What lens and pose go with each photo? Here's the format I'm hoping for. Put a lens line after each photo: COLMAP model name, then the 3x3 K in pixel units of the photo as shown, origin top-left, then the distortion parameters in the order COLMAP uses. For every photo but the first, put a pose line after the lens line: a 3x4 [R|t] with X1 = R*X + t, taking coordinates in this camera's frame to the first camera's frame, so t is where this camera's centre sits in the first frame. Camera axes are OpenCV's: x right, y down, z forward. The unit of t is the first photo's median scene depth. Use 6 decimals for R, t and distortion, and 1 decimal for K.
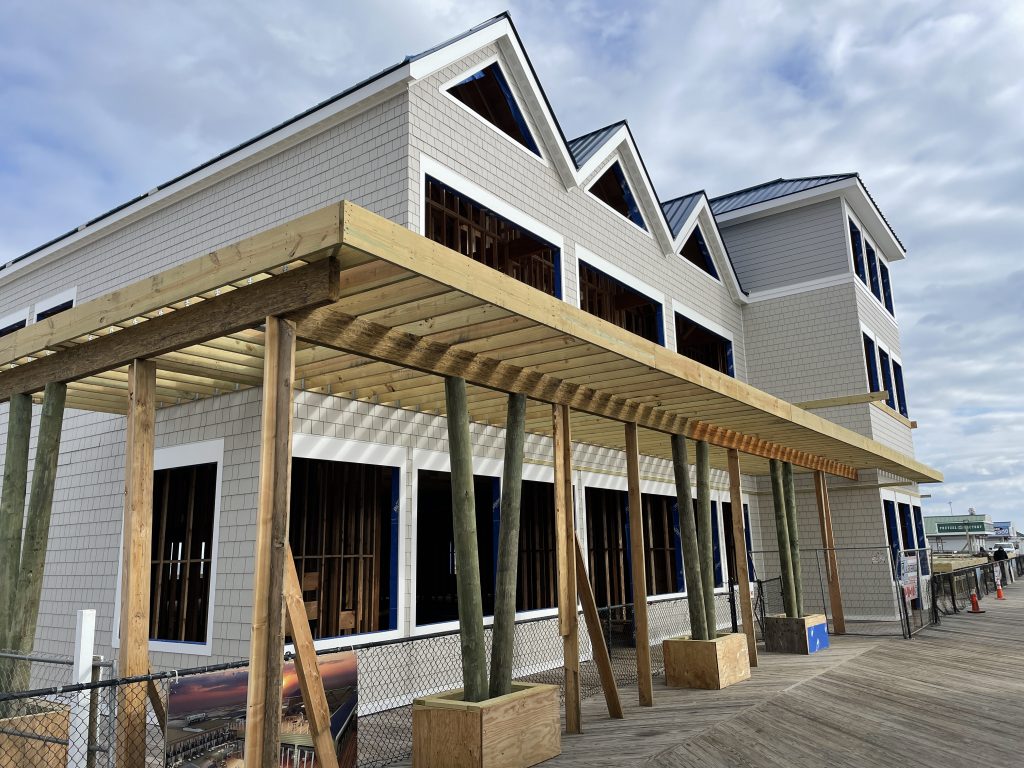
lens RADIAL K [[766.9, 0, 513.8], [0, 766.9, 379.1], [0, 0, 1]] dist [0.092970, -0.117866]
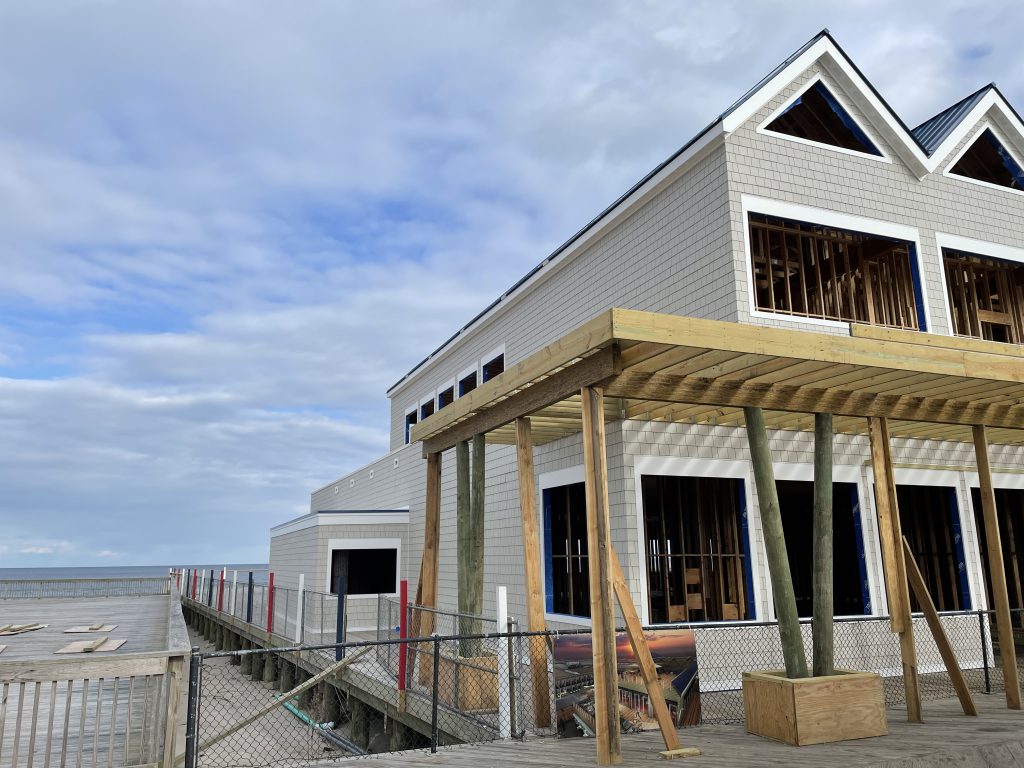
lens RADIAL K [[766.9, 0, 513.8], [0, 766.9, 379.1], [0, 0, 1]] dist [0.092970, -0.117866]
pose [[0.854930, -0.104367, -0.508135, 0.192024], [0.105623, 0.994054, -0.026462, -0.045627], [0.507876, -0.031047, 0.860871, -0.189714]]
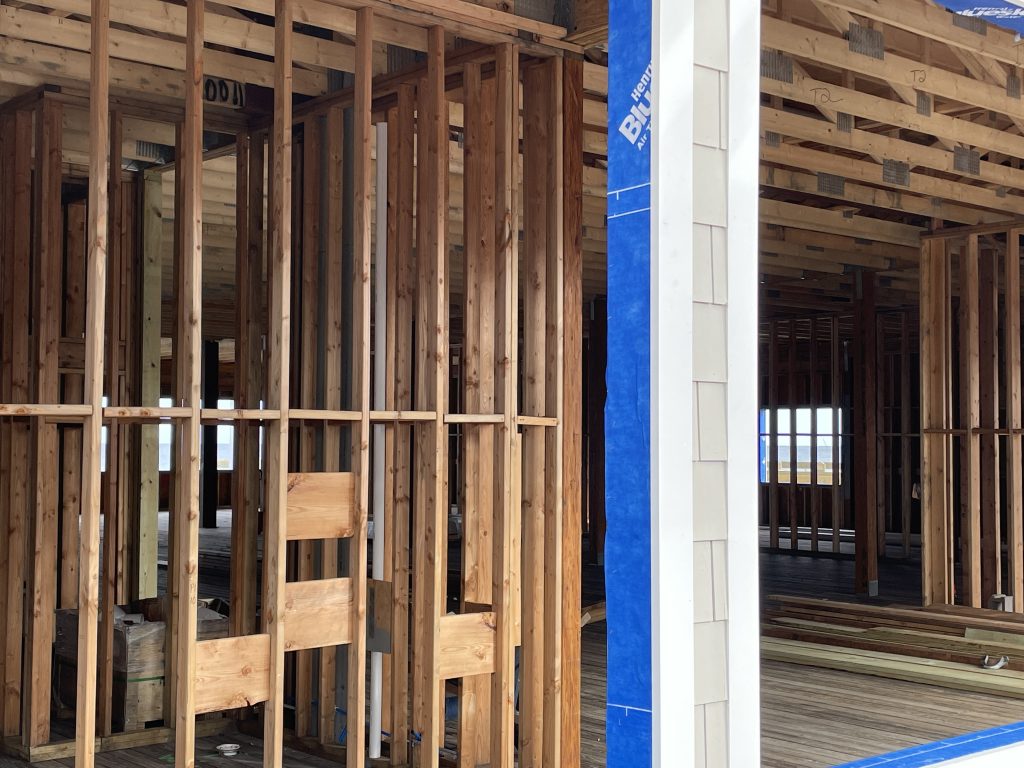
lens RADIAL K [[1378.3, 0, 512.0], [0, 1378.3, 384.0], [0, 0, 1]] dist [-0.001327, -0.001091]
pose [[0.971183, 0.018188, -0.237639, -0.129650], [0.025103, 0.983732, 0.177880, 0.204857], [0.237008, -0.178720, 0.954927, 0.848712]]
